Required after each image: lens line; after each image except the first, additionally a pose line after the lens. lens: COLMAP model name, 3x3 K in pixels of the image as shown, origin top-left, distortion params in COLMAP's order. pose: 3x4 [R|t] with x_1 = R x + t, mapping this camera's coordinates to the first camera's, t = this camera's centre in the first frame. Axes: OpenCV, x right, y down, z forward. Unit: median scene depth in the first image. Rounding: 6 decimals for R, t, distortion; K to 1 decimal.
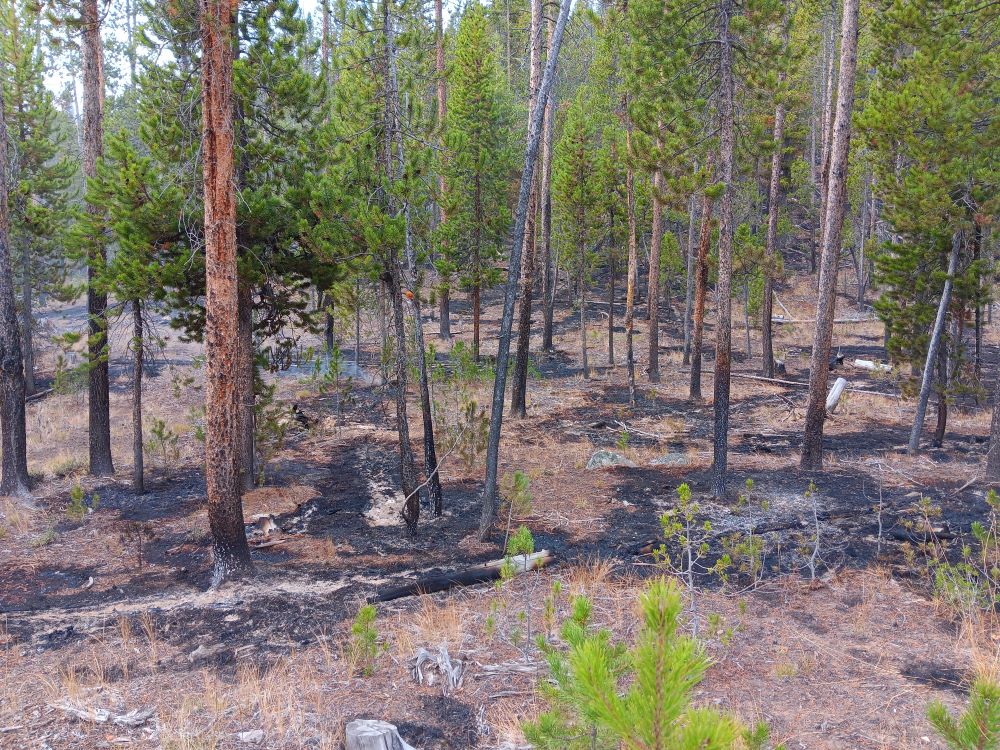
lens RADIAL K [[797.9, 0, 508.5], [0, 797.9, 374.6], [0, 0, 1]] dist [0.079165, -0.125892]
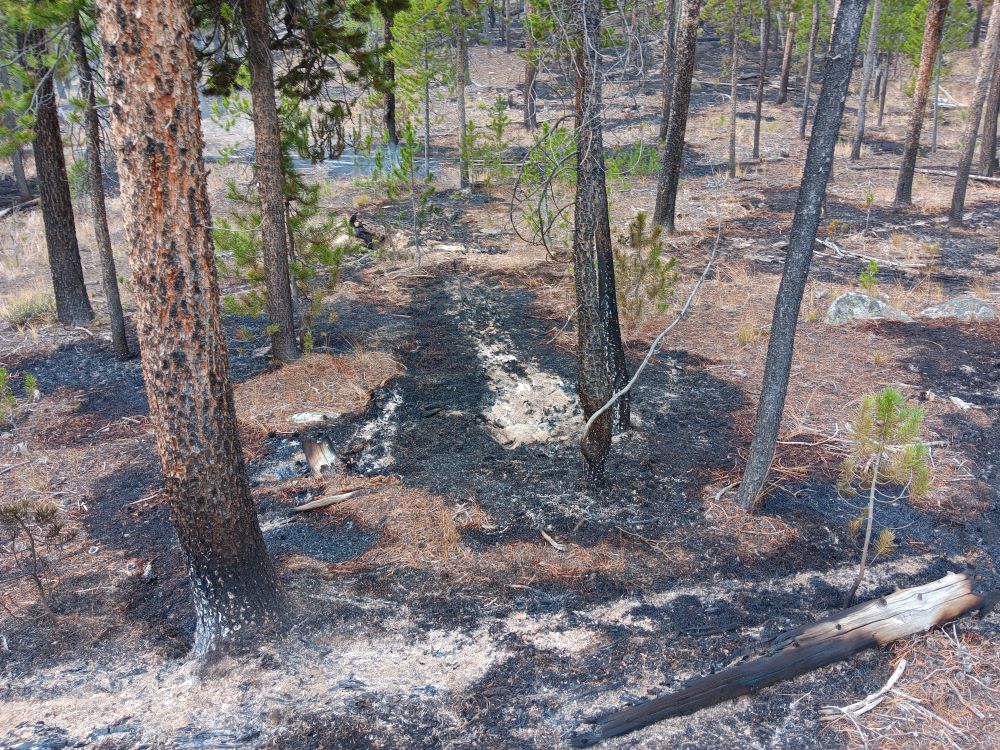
lens RADIAL K [[797.9, 0, 508.5], [0, 797.9, 374.6], [0, 0, 1]] dist [0.079165, -0.125892]
pose [[0.997609, 0.013337, -0.067812, -0.108021], [0.003050, 0.971752, 0.235983, 0.009907], [0.069044, -0.235626, 0.969388, 0.393878]]
